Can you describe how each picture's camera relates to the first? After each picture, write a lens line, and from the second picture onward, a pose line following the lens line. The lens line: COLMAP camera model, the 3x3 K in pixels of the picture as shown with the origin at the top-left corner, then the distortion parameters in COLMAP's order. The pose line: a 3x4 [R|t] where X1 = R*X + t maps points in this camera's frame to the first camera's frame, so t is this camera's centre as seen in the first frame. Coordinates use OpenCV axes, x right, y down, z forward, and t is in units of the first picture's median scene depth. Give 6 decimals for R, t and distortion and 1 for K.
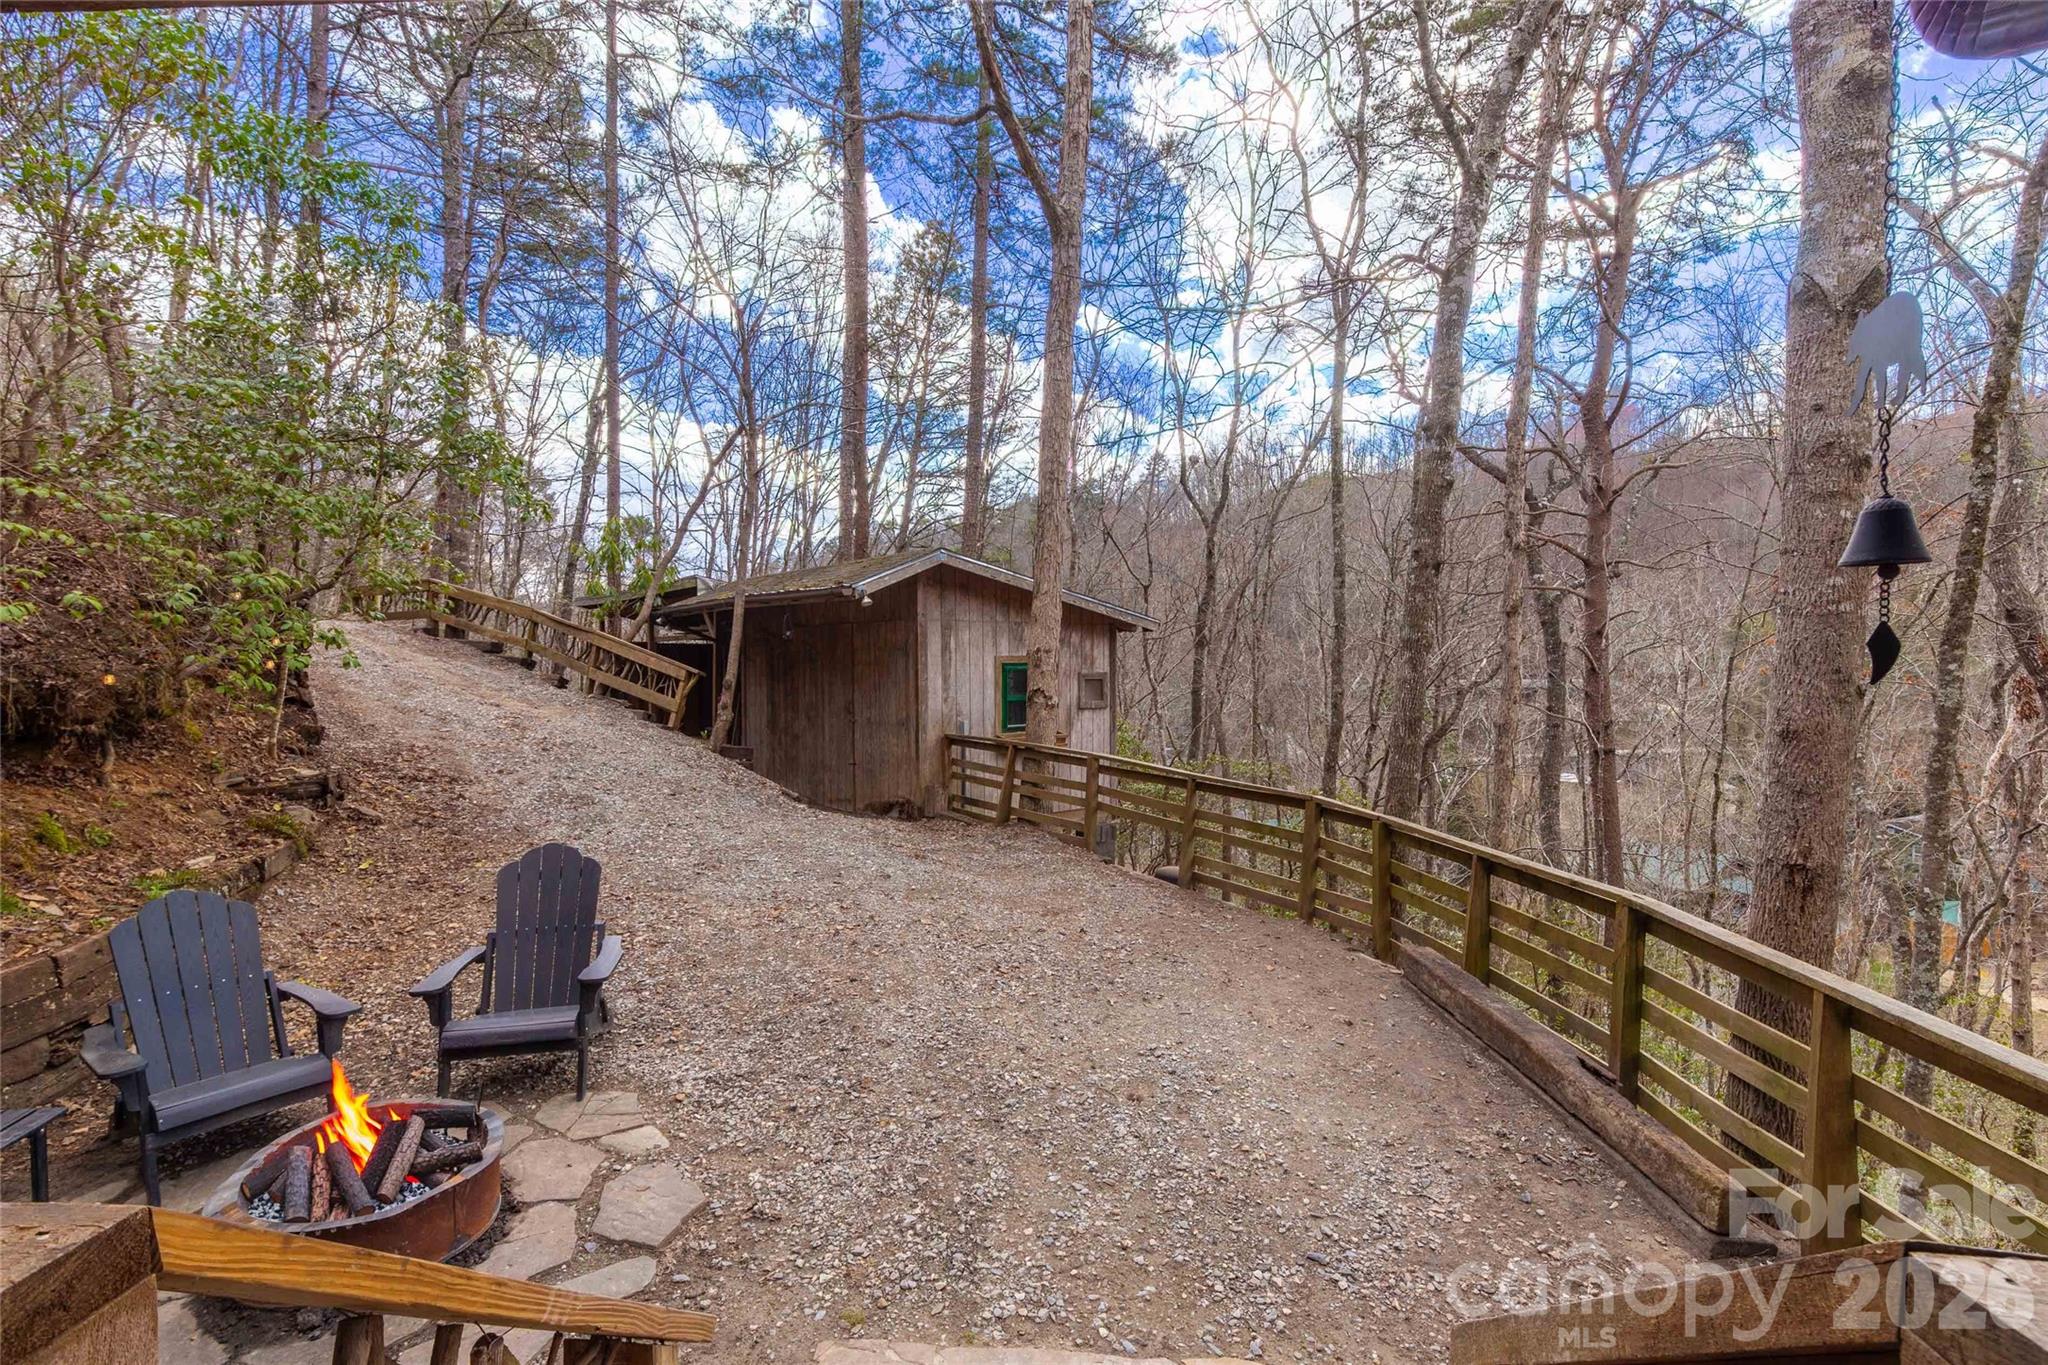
lens RADIAL K [[946.8, 0, 982.3], [0, 946.8, 625.9], [0, 0, 1]] dist [-0.001014, 0.000213]
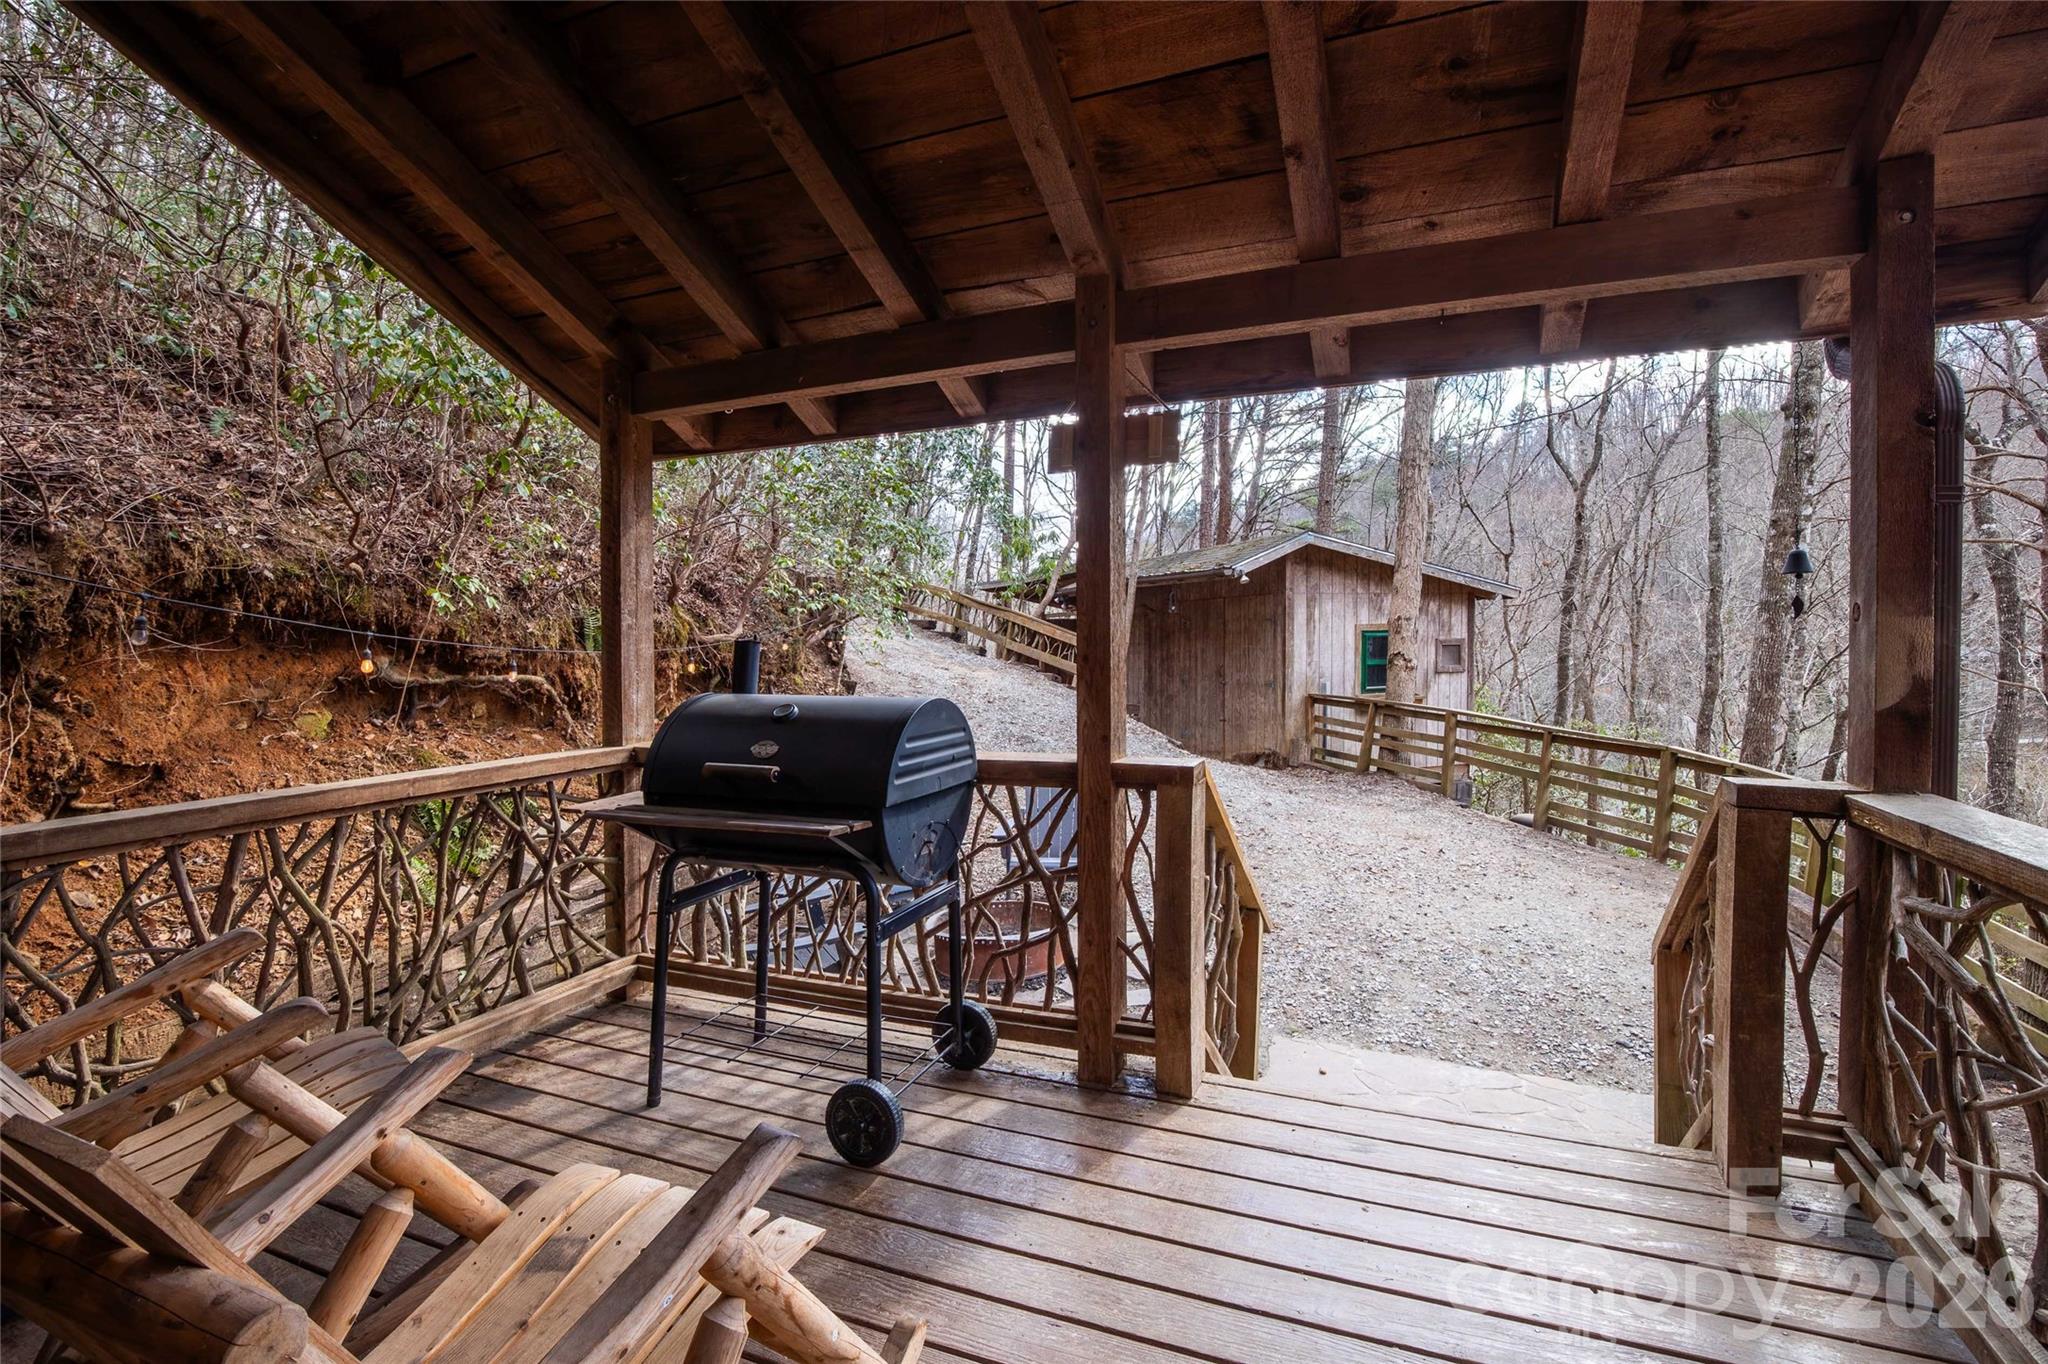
lens RADIAL K [[931.4, 0, 1015.6], [0, 931.4, 676.7], [0, 0, 1]] dist [-0.022548, 0.000814]
pose [[0.949774, 0.000037, -0.312936, -0.024296], [0.025725, 0.996606, 0.078193, -0.002466], [0.311877, -0.082316, 0.946550, -0.162668]]
